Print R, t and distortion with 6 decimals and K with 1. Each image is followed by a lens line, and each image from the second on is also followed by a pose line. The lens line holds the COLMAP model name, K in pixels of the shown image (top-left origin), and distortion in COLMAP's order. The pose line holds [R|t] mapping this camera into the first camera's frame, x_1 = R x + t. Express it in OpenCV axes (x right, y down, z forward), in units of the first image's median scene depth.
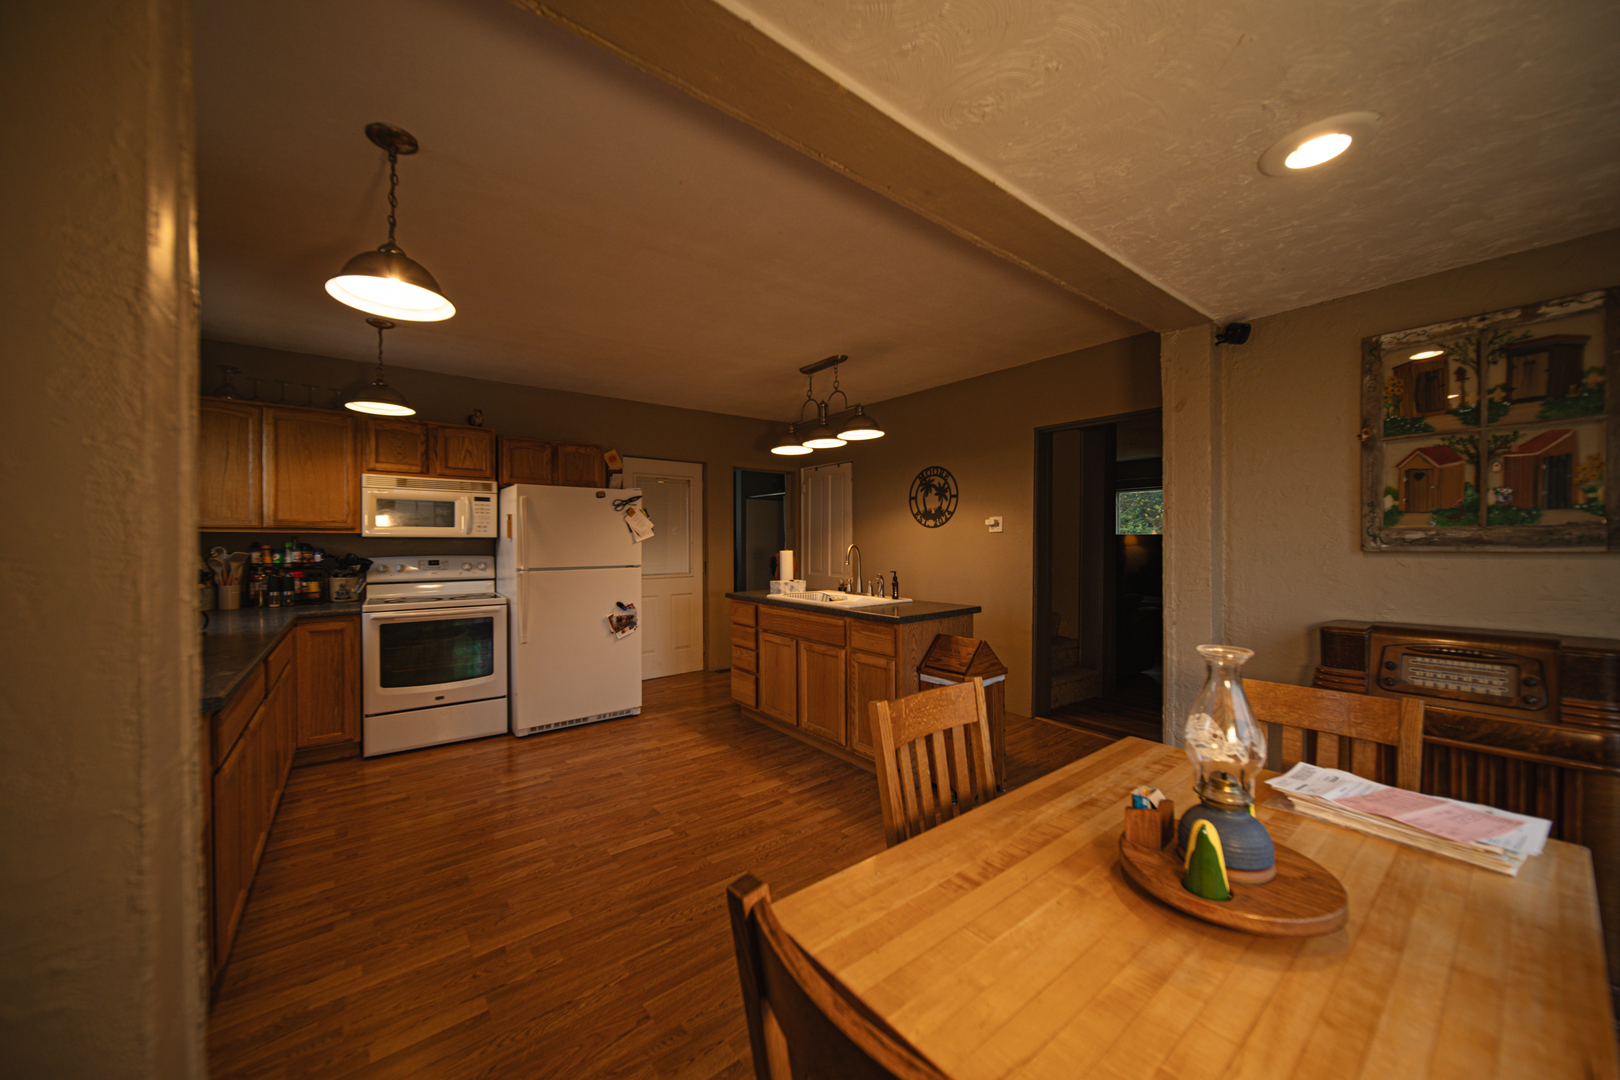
lens RADIAL K [[629.1, 0, 810.0], [0, 629.1, 540.0], [0, 0, 1]] dist [-0.001212, -0.000022]
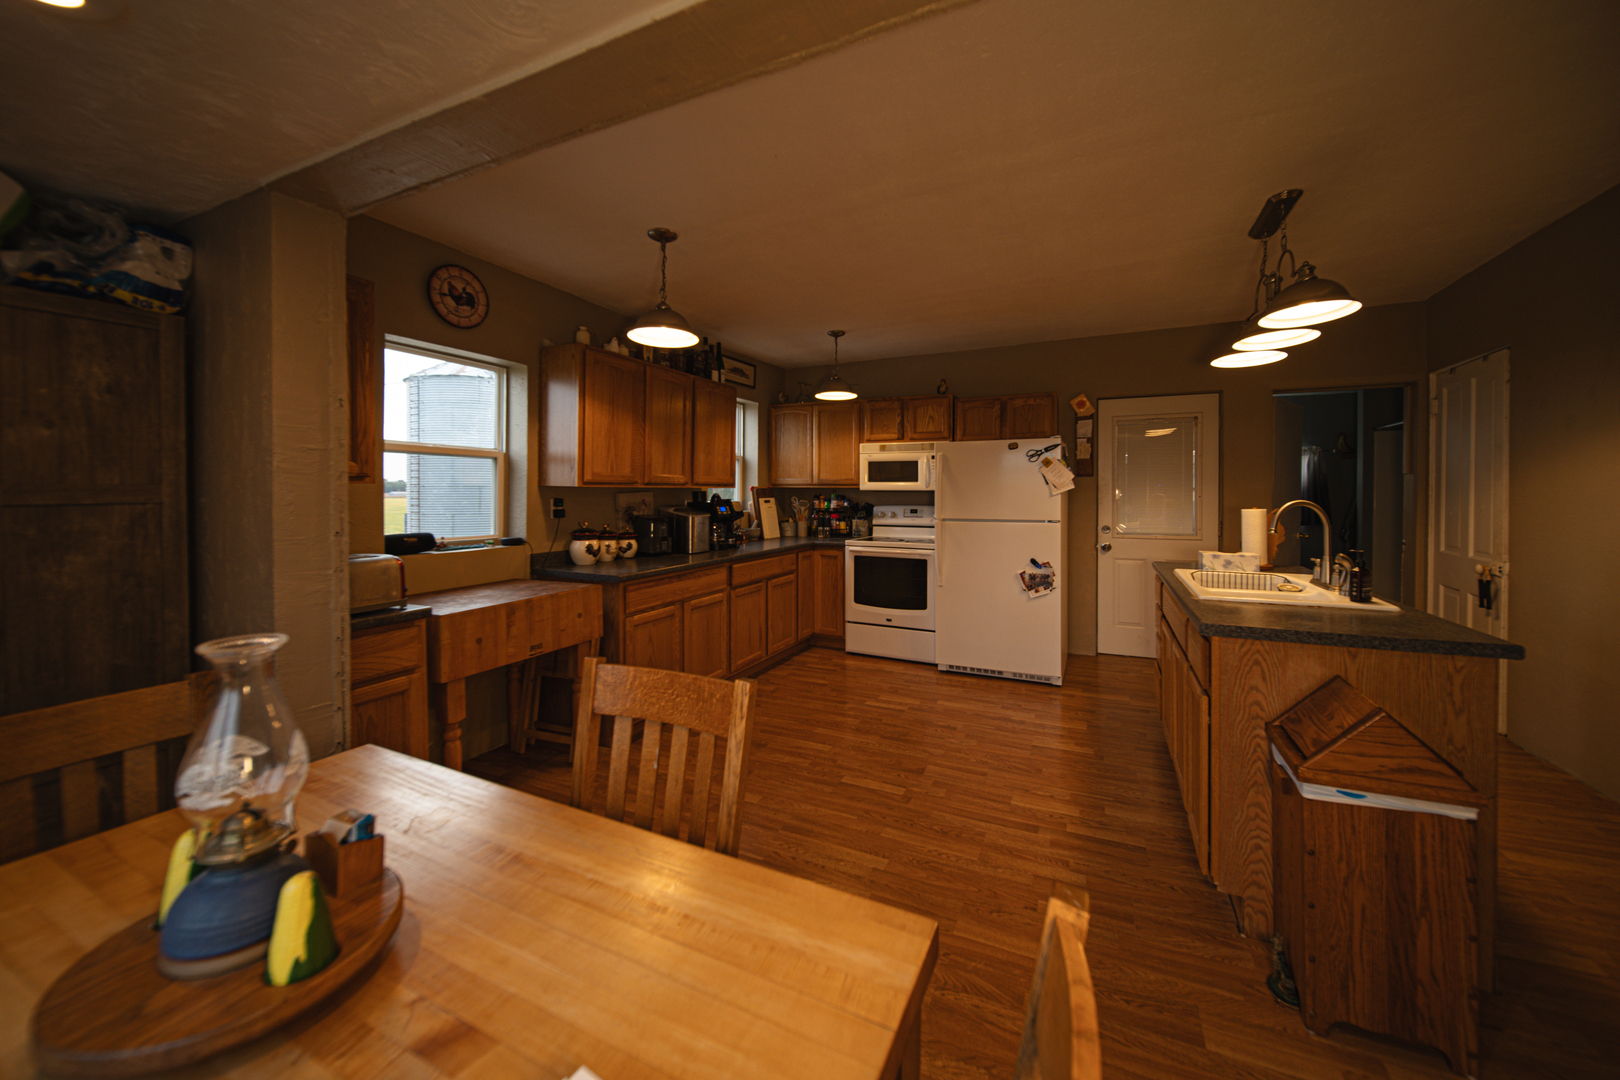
lens RADIAL K [[592.1, 0, 786.2], [0, 592.1, 495.5], [0, 0, 1]] dist [-0.000373, 0.000010]
pose [[0.409939, 0.004606, -0.912101, 0.391036], [-0.002817, 0.999989, 0.003784, 0.002062], [0.912109, 0.001018, 0.409948, 0.334982]]
